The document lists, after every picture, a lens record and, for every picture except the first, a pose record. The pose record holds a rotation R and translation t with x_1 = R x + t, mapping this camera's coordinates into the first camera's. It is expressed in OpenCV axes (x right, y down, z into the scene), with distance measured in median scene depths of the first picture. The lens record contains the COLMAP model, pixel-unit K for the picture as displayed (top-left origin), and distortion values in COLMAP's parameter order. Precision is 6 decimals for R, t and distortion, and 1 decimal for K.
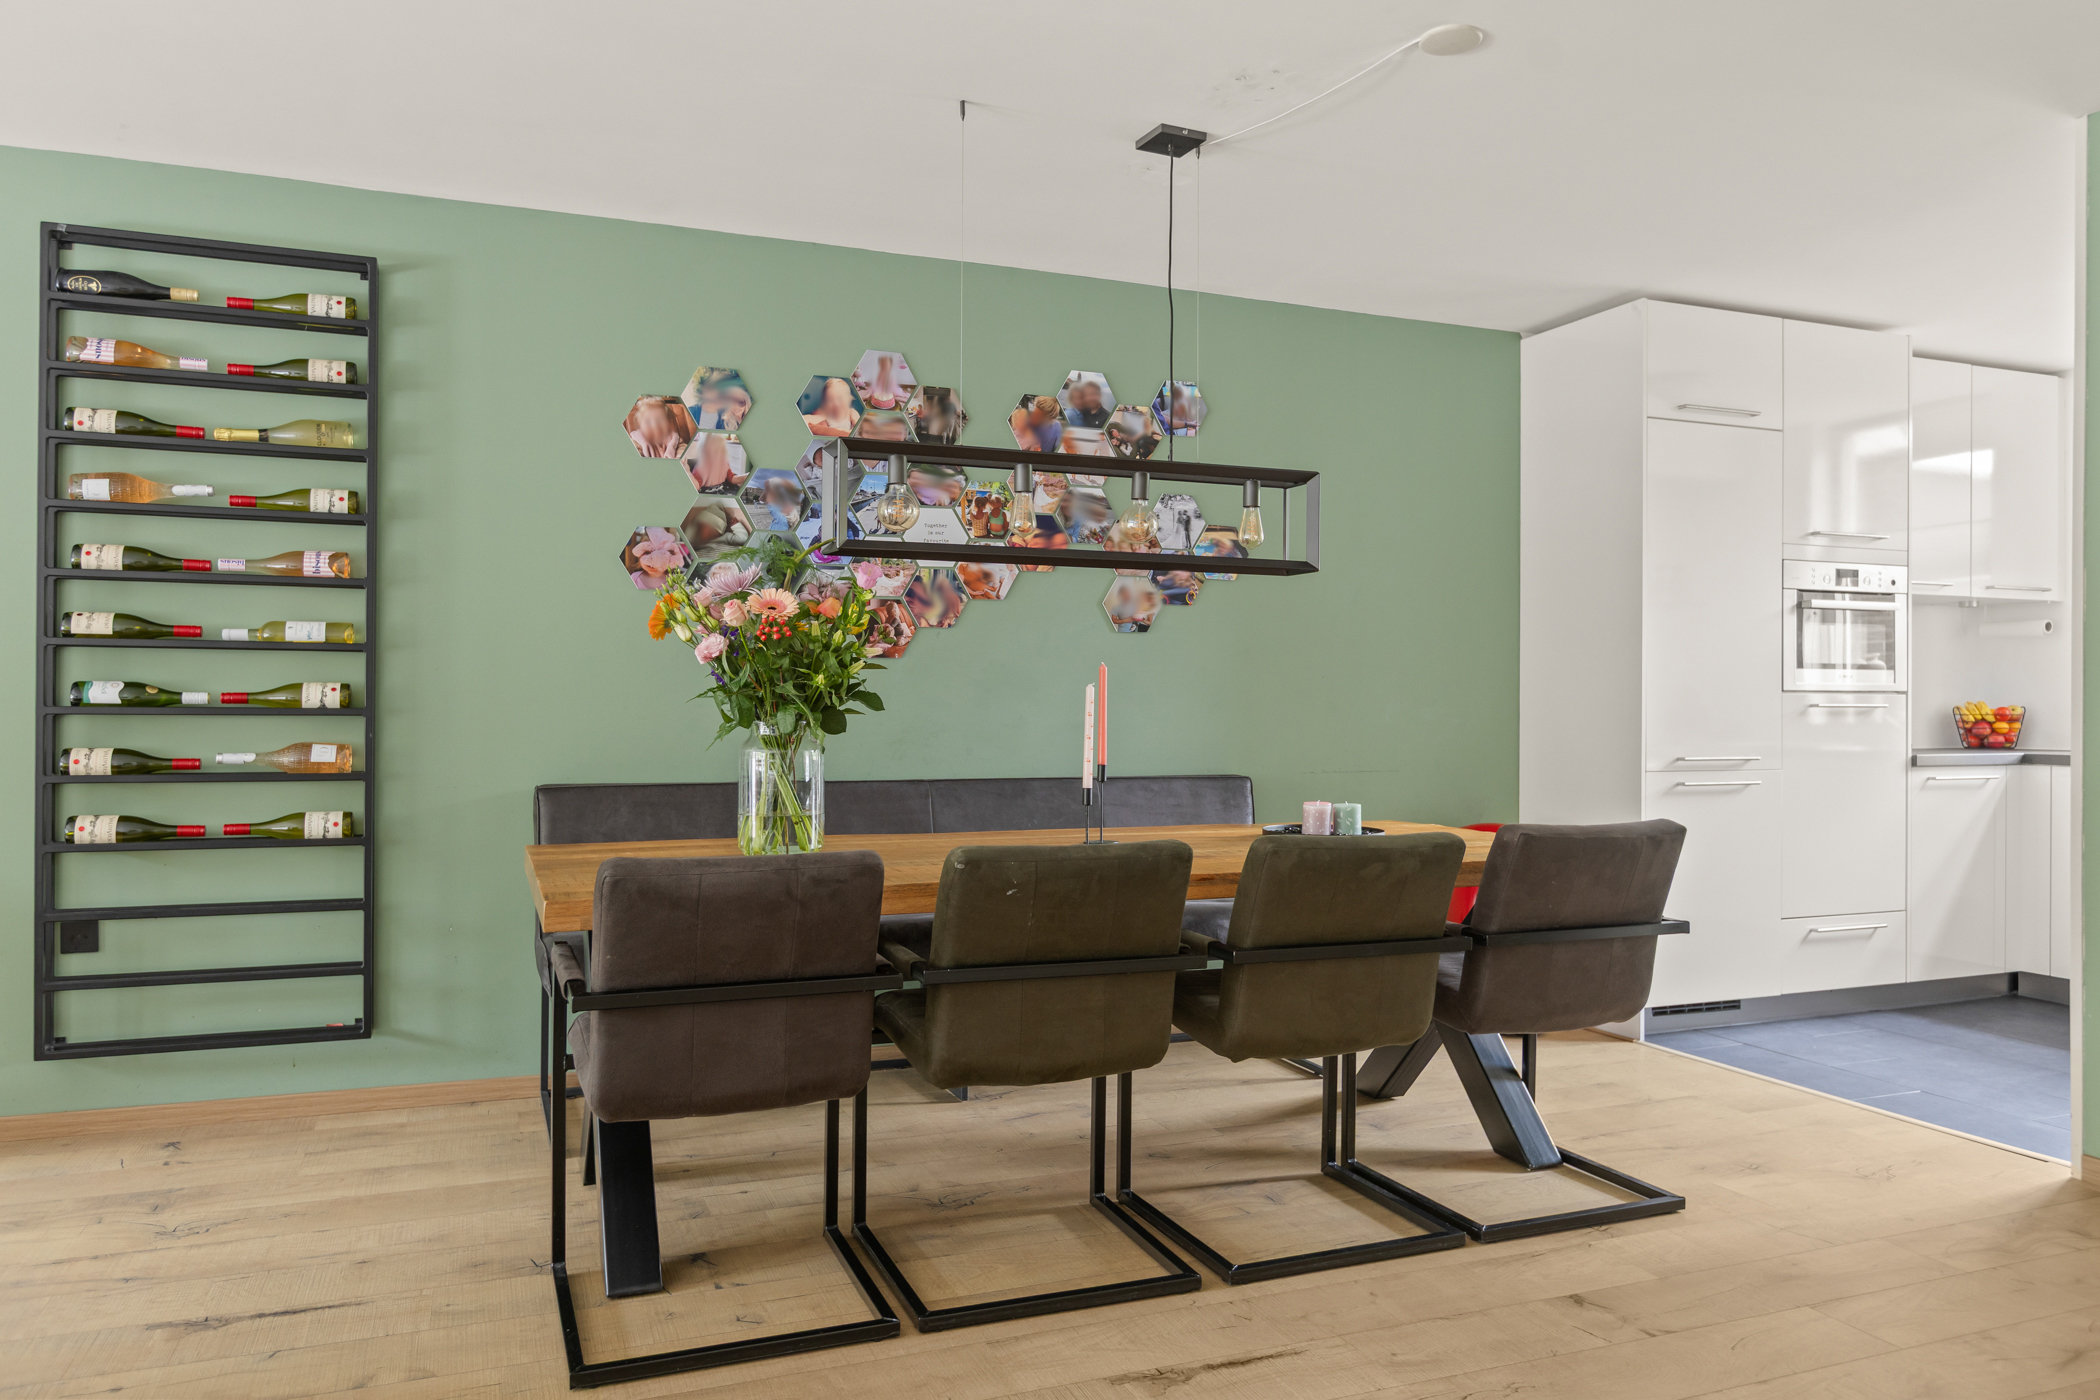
lens RADIAL K [[1410.1, 0, 1040.8], [0, 1410.1, 700.6], [0, 0, 1]] dist [0.002535, -0.001461]
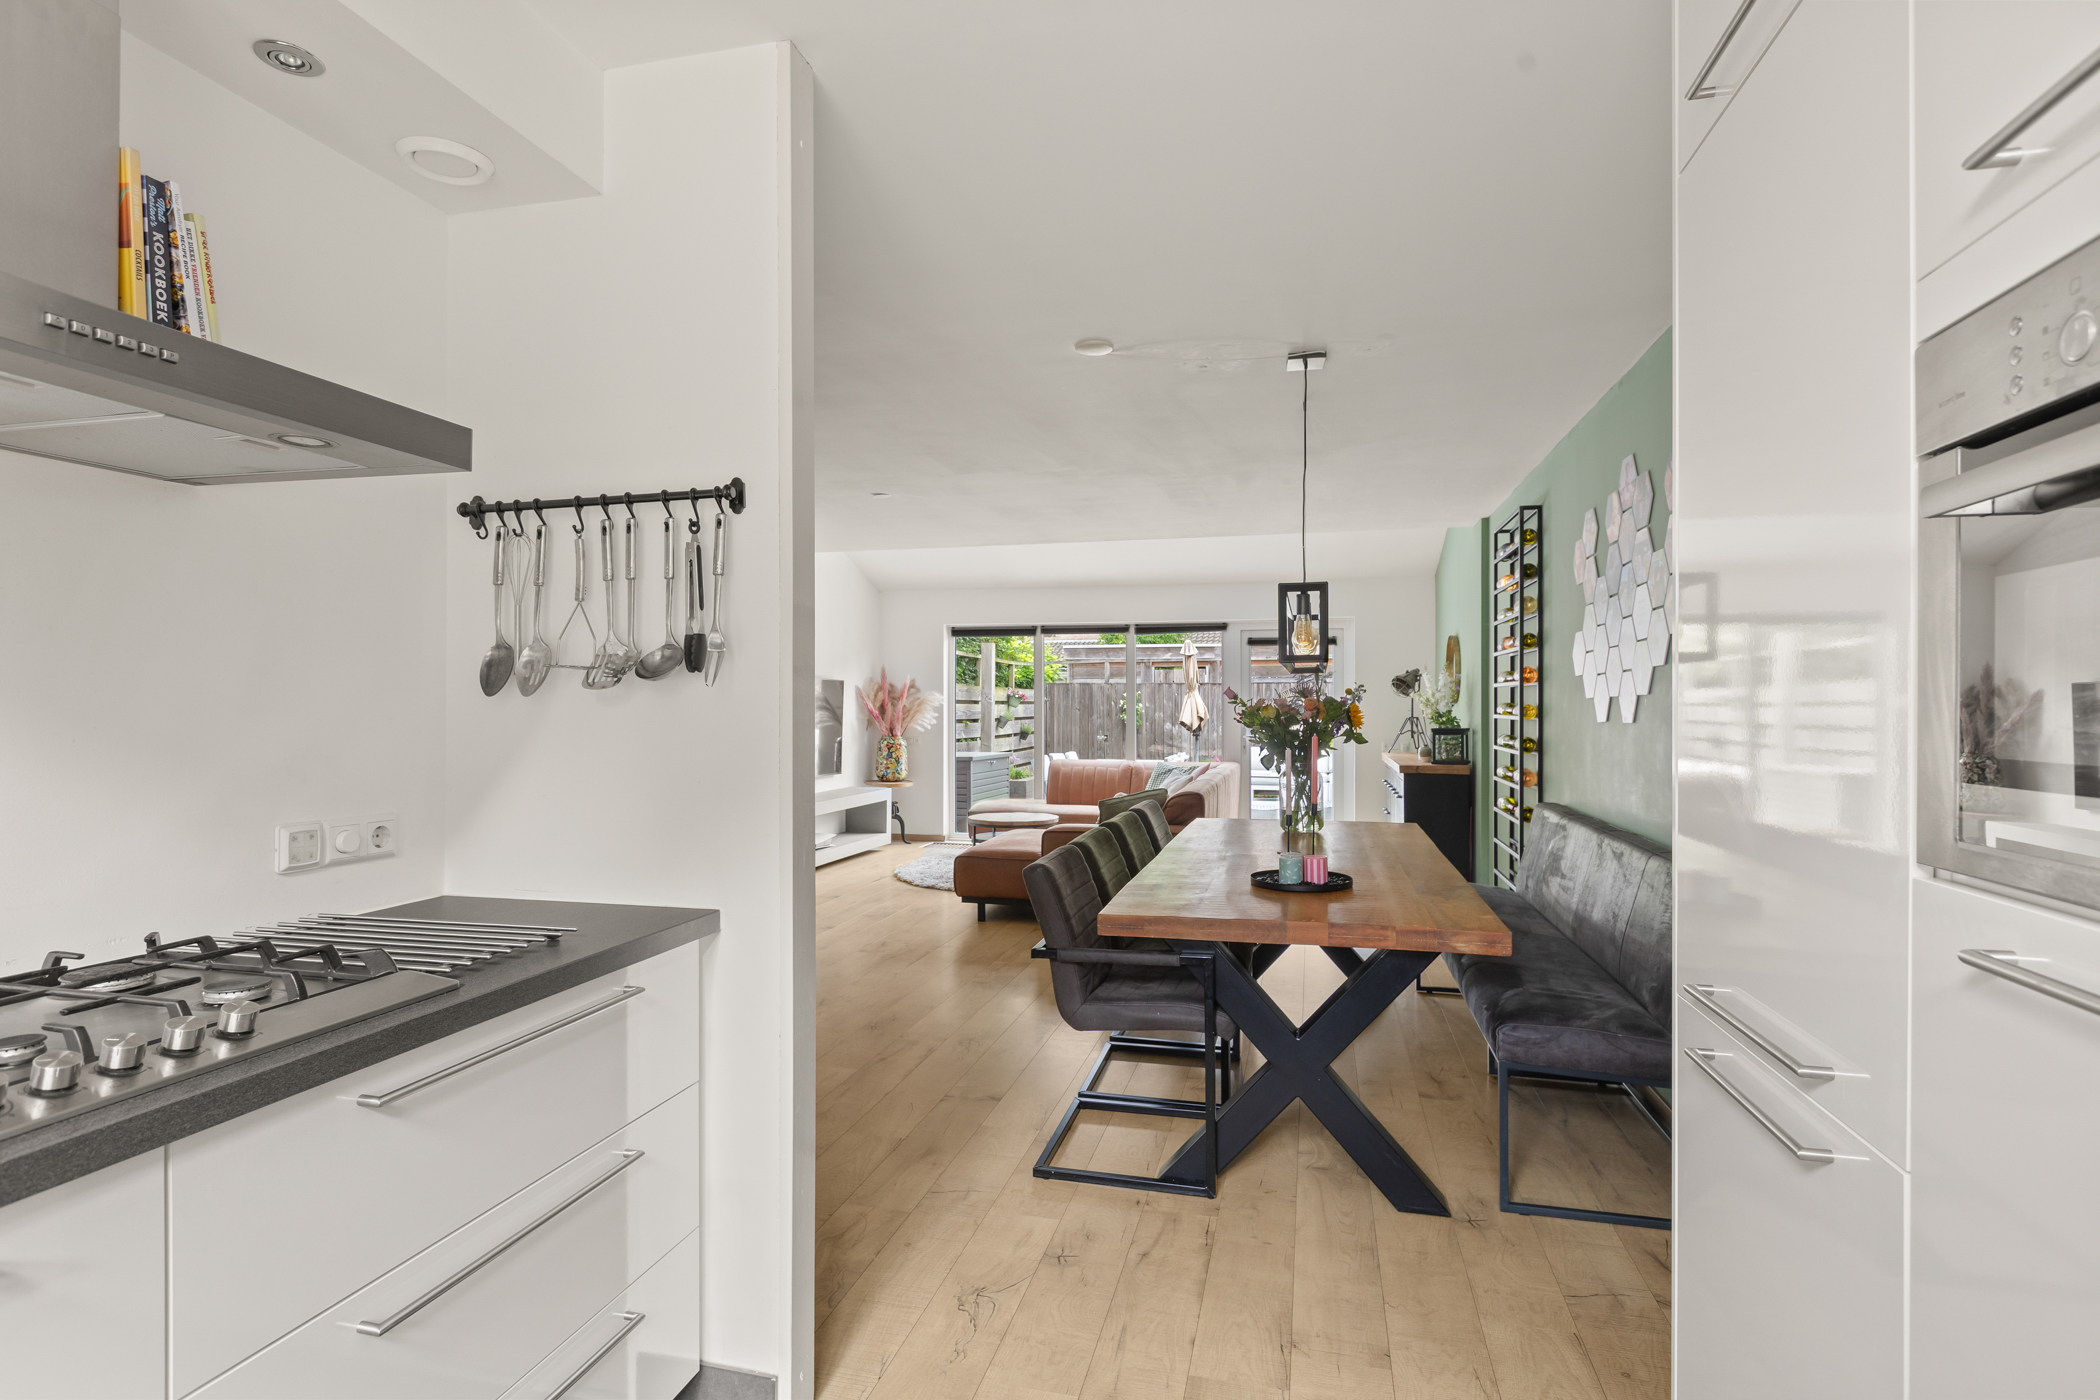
lens RADIAL K [[1068.8, 0, 1042.6], [0, 1068.8, 701.3], [0, 0, 1]] dist [0.000117, -0.000018]
pose [[-0.583653, -0.007775, -0.811966, 0.864639], [-0.000055, 0.999955, -0.009535, -0.039256], [0.812003, -0.005521, -0.583627, 1.099895]]
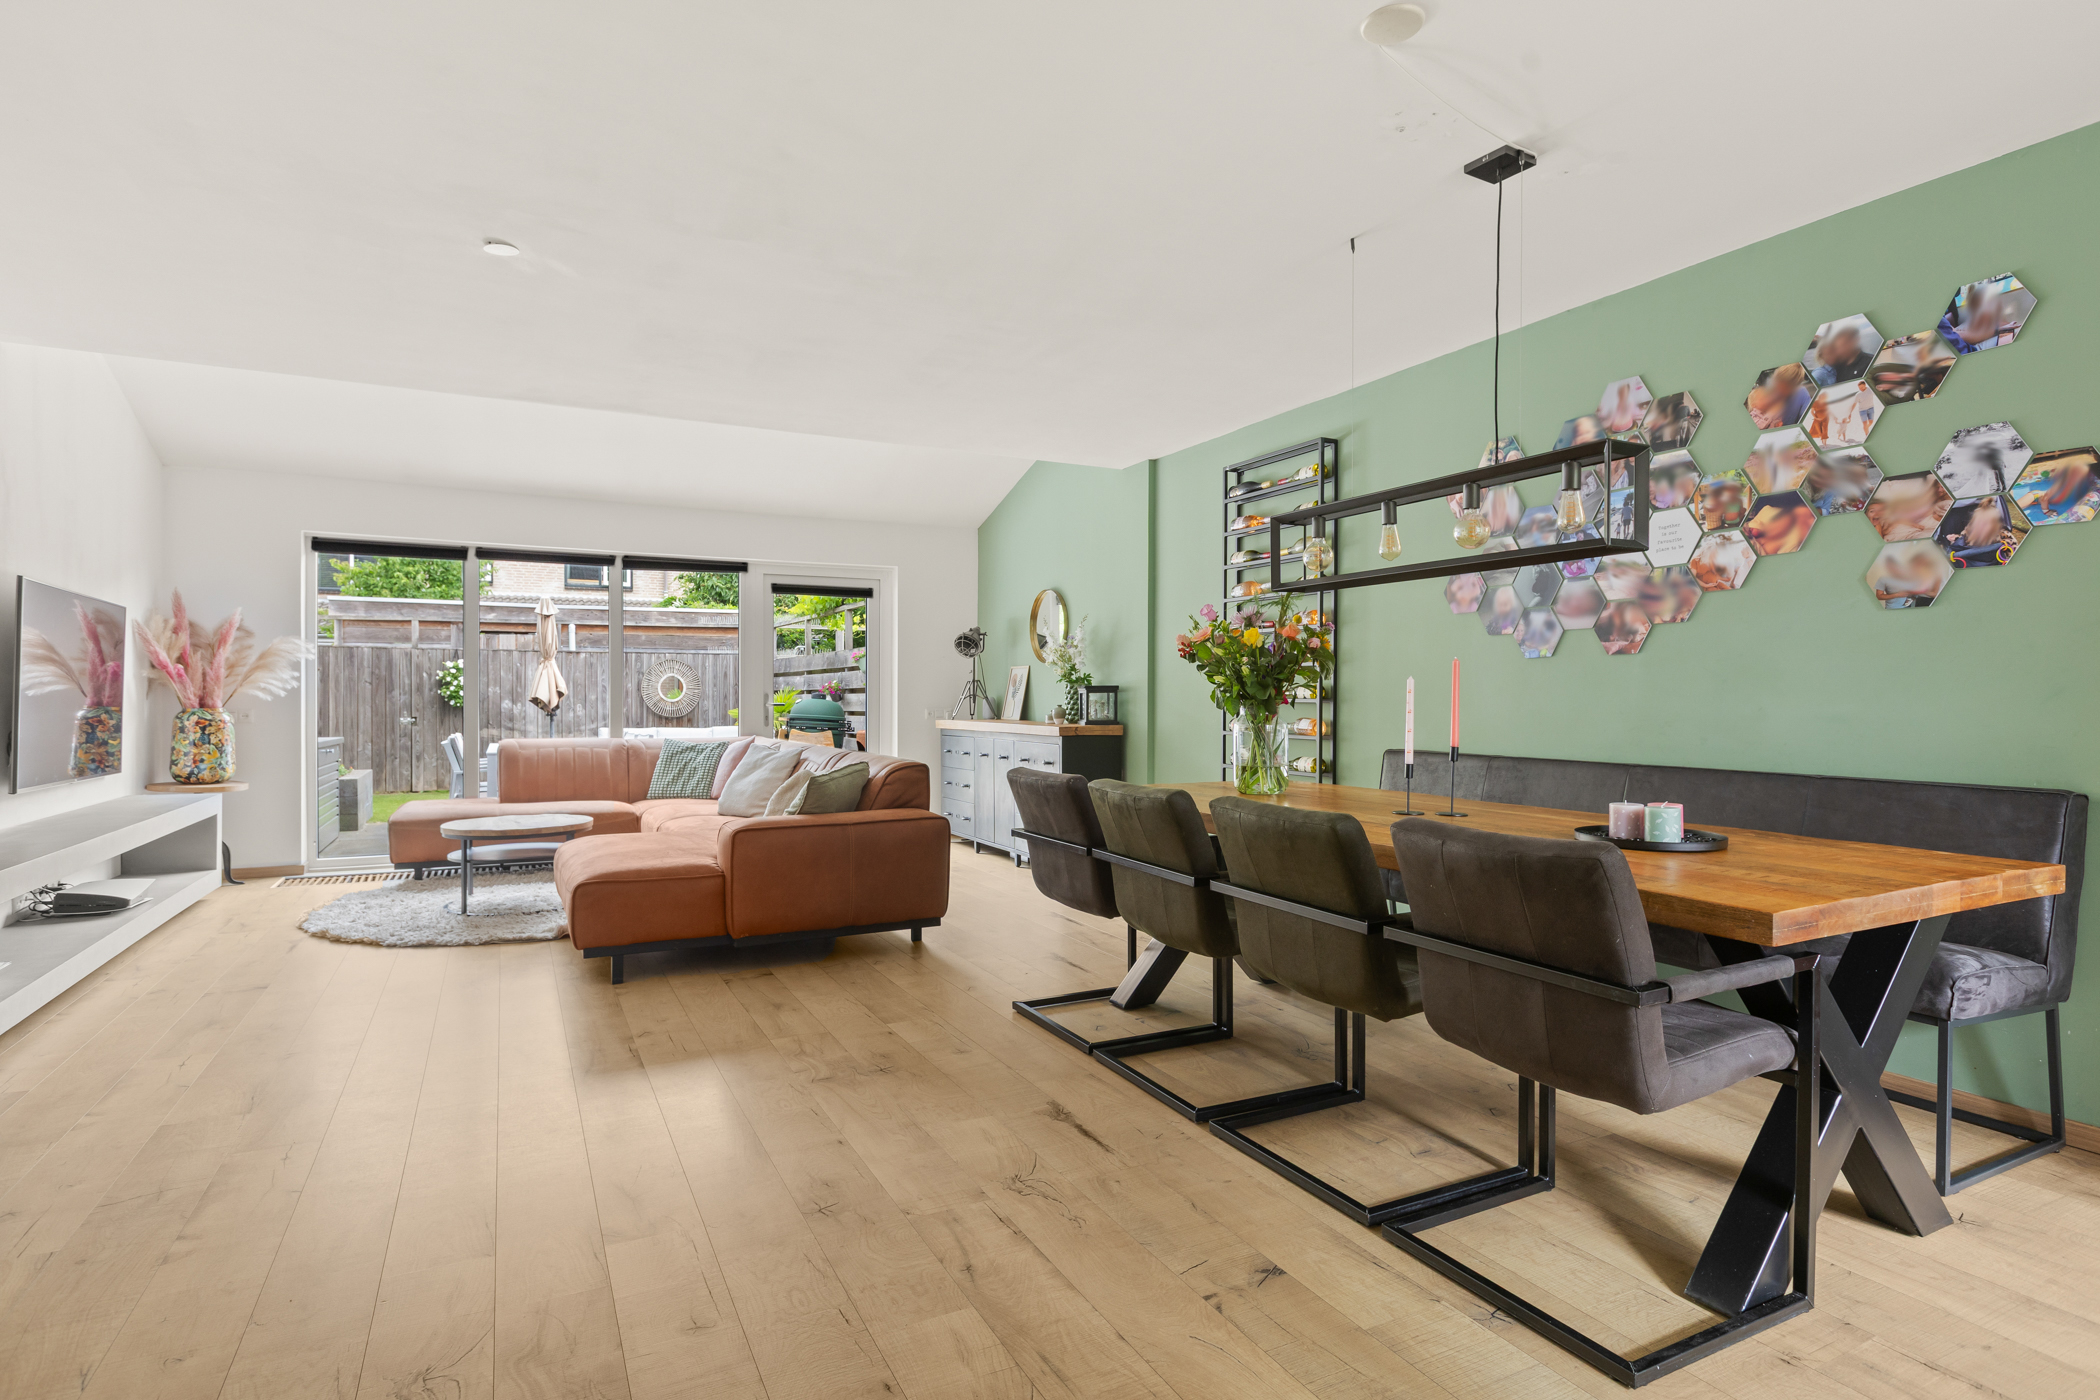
lens RADIAL K [[1080.9, 0, 1057.3], [0, 1080.9, 705.1], [0, 0, 1]] dist [-0.006253, 0.000502]
pose [[0.101352, 0.003756, -0.994844, 0.682156], [0.001922, 0.999990, 0.003972, 0.005861], [0.994849, -0.002315, 0.101344, 0.457669]]
